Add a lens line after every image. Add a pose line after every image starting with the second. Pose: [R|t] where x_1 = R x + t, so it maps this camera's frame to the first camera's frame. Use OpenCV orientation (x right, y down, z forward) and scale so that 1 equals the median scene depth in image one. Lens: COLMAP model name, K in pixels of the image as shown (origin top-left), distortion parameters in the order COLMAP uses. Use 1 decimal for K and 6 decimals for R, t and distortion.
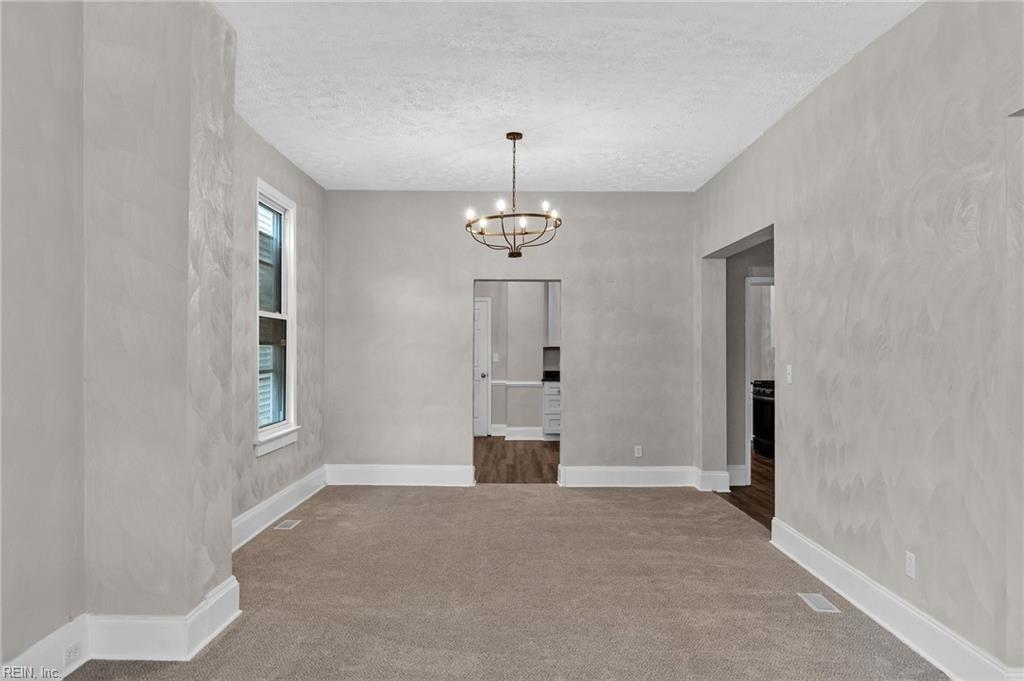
lens RADIAL K [[720.4, 0, 512.0], [0, 720.4, 340.5], [0, 0, 1]] dist [-0.001302, -0.000191]
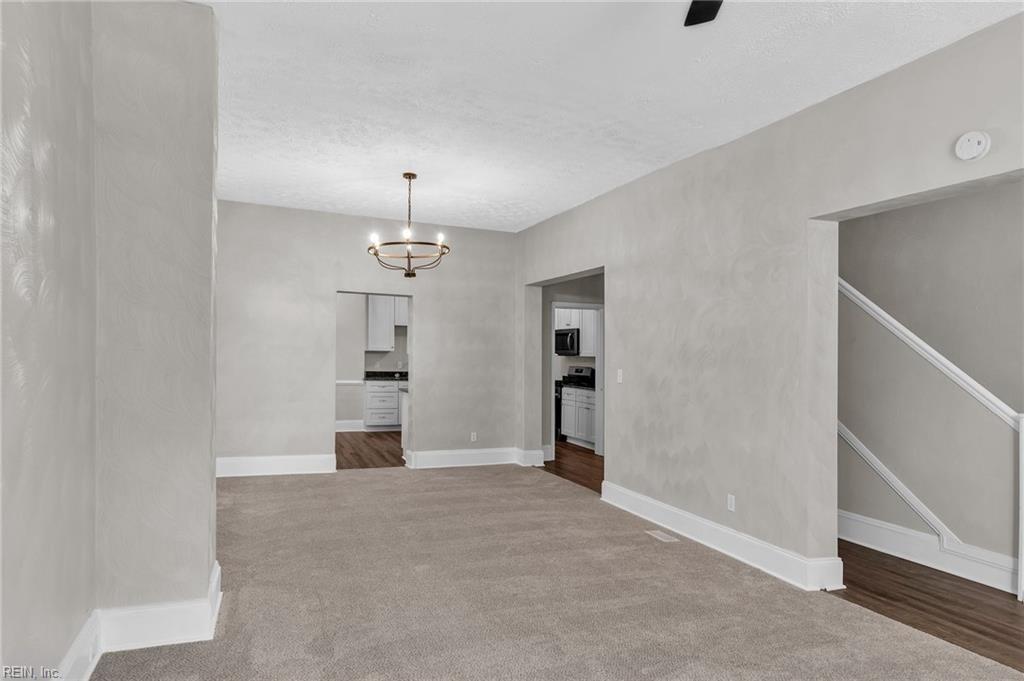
lens RADIAL K [[619.2, 0, 512.0], [0, 619.2, 340.5], [0, 0, 1]] dist [0.003195, -0.000125]
pose [[0.922110, 0.029746, 0.385782, -0.218886], [-0.026780, 0.999556, -0.013061, -0.000947], [-0.386000, 0.001712, 0.922497, -0.015439]]
